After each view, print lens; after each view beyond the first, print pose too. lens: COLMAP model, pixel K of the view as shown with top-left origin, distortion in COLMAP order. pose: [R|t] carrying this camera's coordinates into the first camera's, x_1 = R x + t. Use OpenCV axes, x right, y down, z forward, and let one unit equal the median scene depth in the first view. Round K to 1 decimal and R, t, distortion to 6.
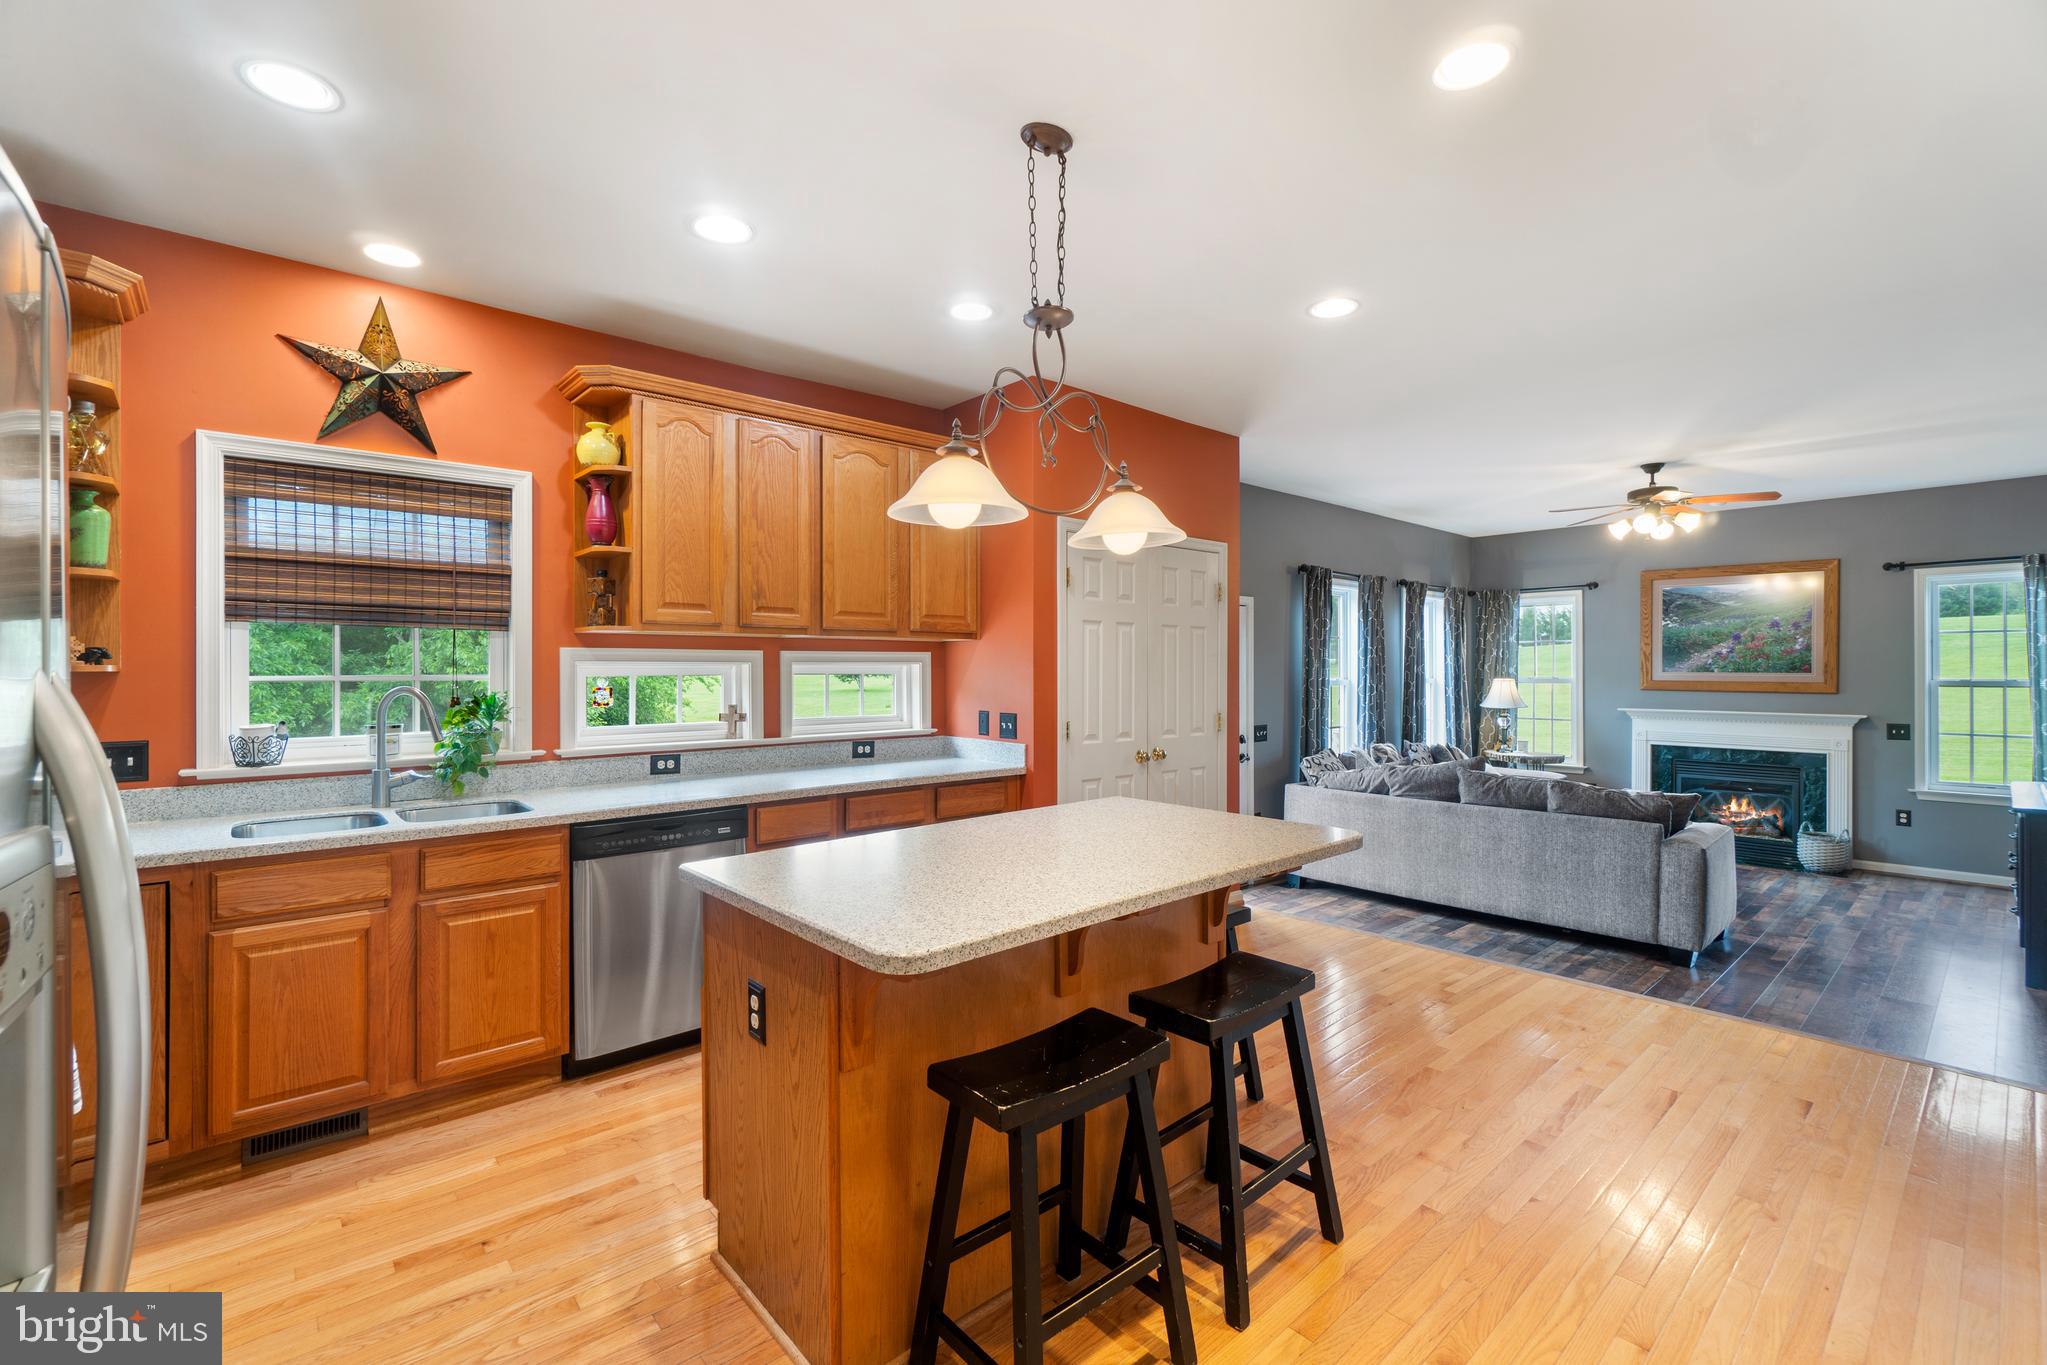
lens RADIAL K [[884.2, 0, 1040.0], [0, 884.2, 670.3], [0, 0, 1]] dist [-0.000364, 0.001711]
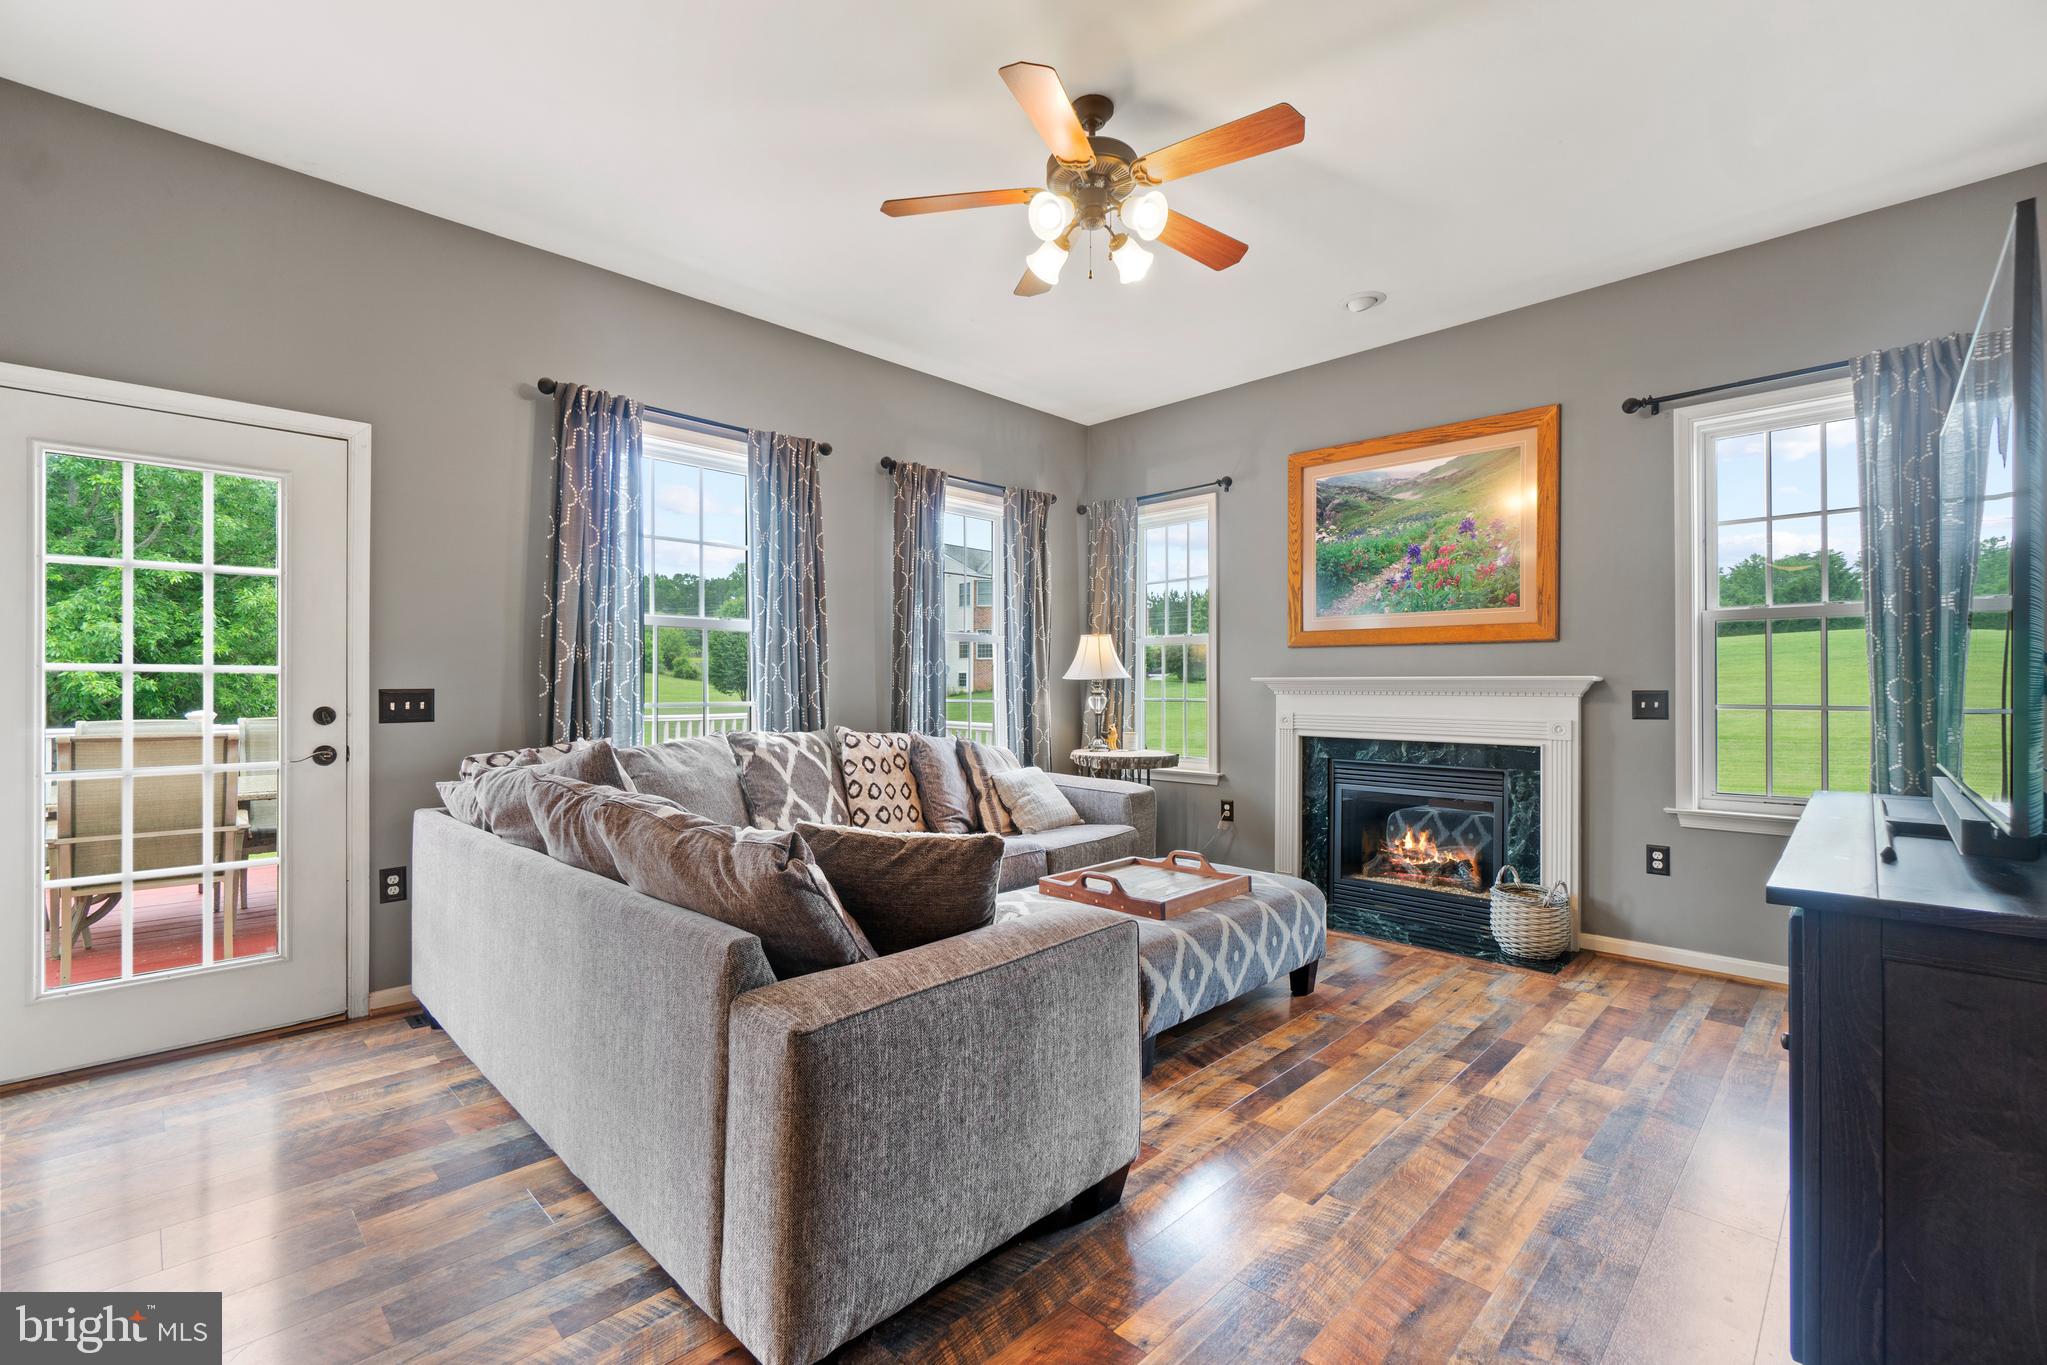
lens RADIAL K [[884.2, 0, 1028.1], [0, 884.2, 680.3], [0, 0, 1]] dist [-0.000364, 0.001711]
pose [[0.997805, 0.001117, 0.066212, 0.546754], [-0.000707, 0.999980, -0.006215, 0.058372], [-0.066217, 0.006155, 0.997786, 0.475078]]
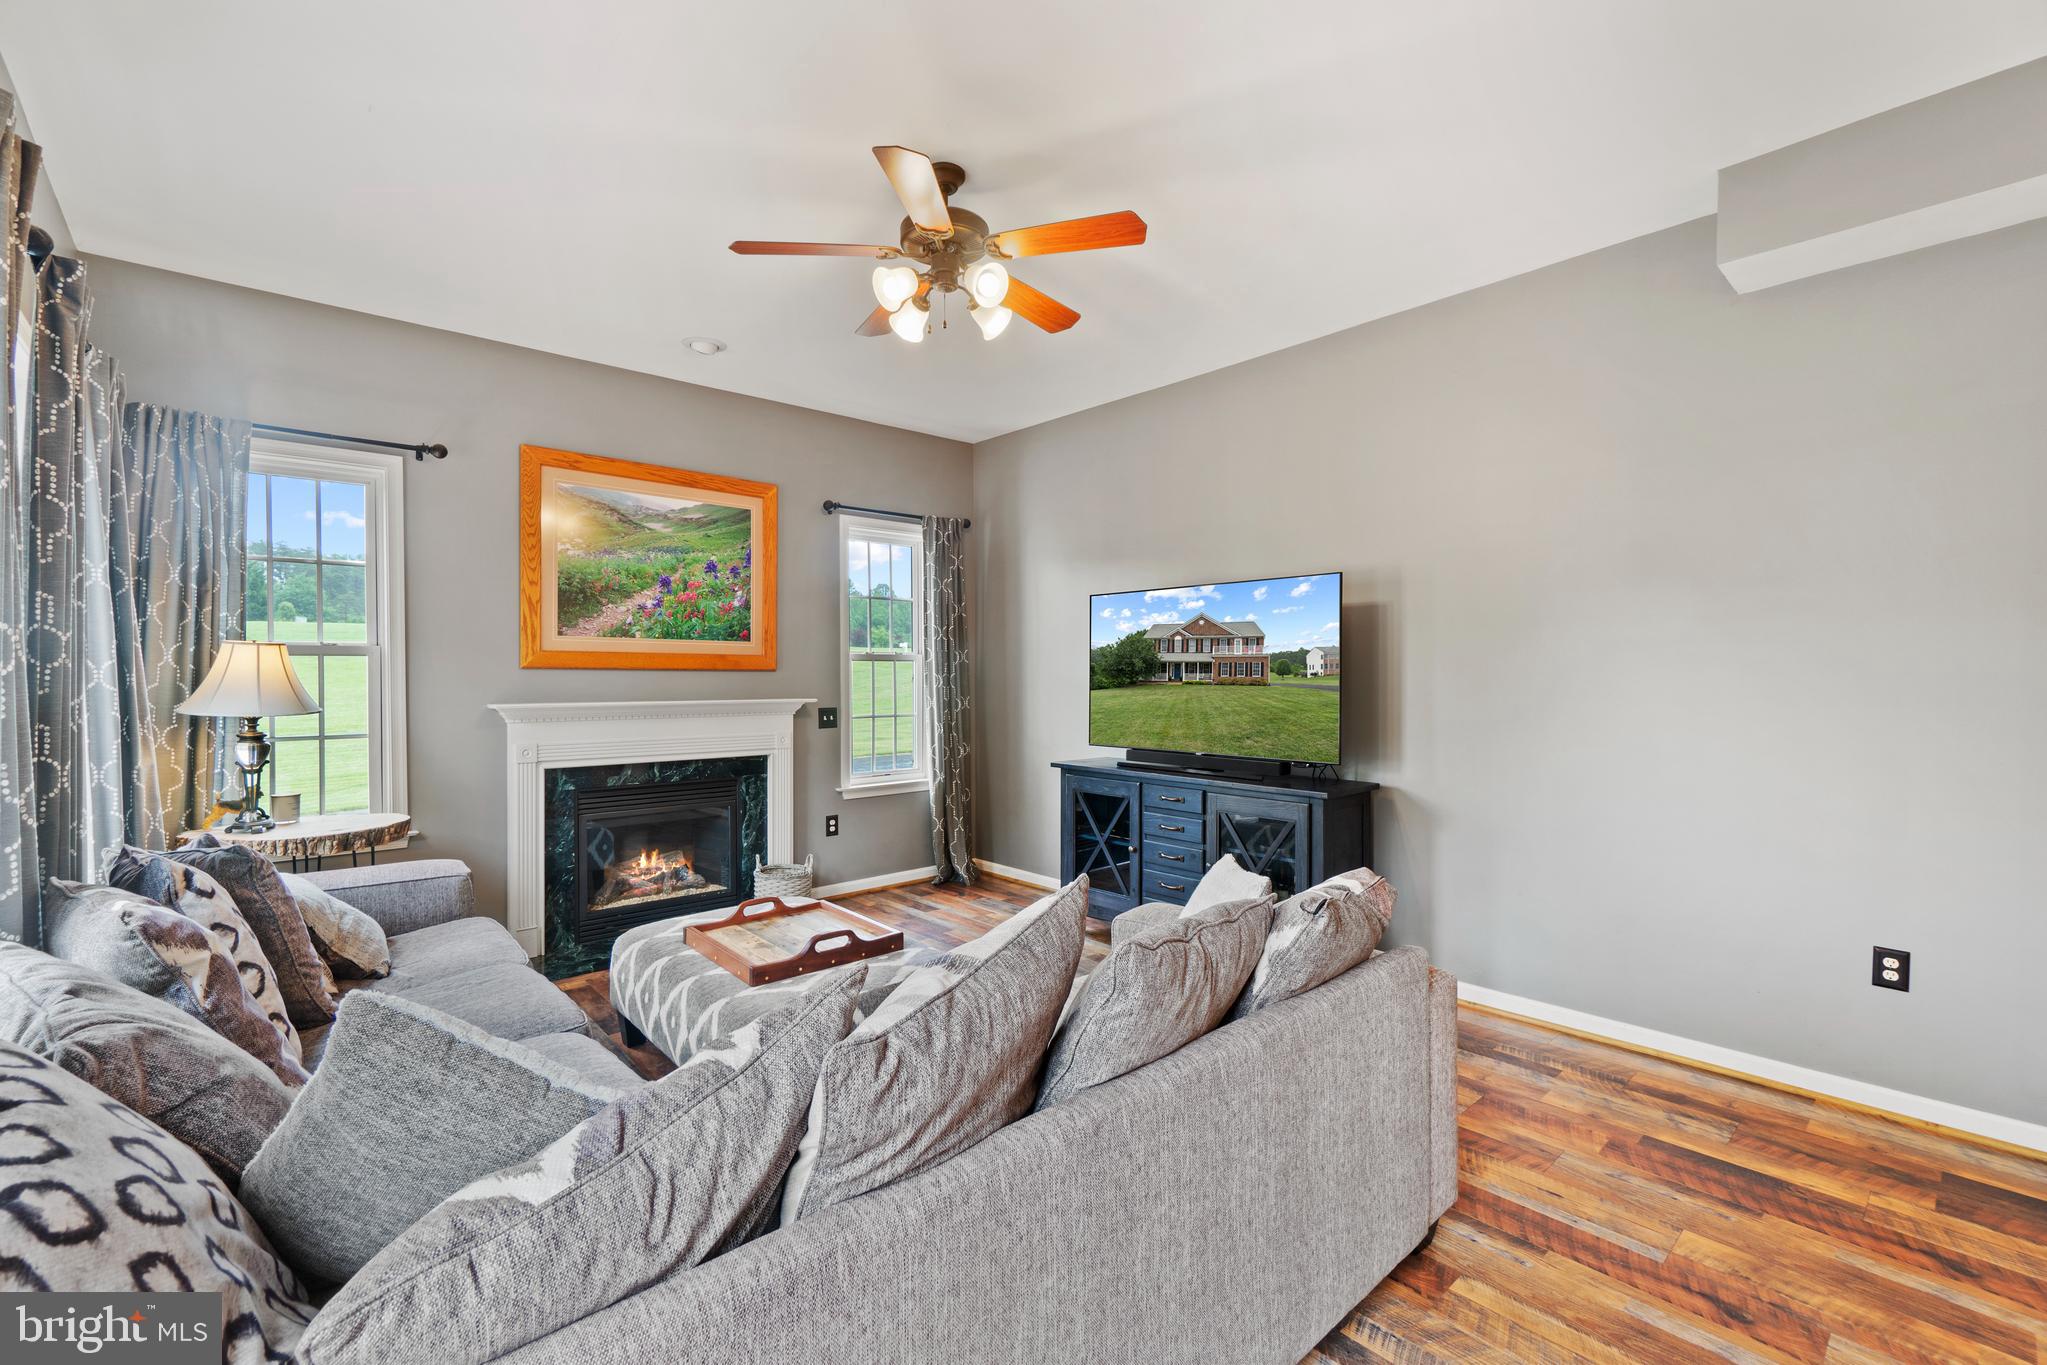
lens RADIAL K [[884.2, 0, 964.8], [0, 884.2, 685.1], [0, 0, 1]] dist [-0.000364, 0.001711]
pose [[0.025362, -0.010800, 0.999620, 0.186298], [0.002815, 0.999938, 0.010732, 0.032493], [-0.999674, 0.002542, 0.025391, 0.862319]]
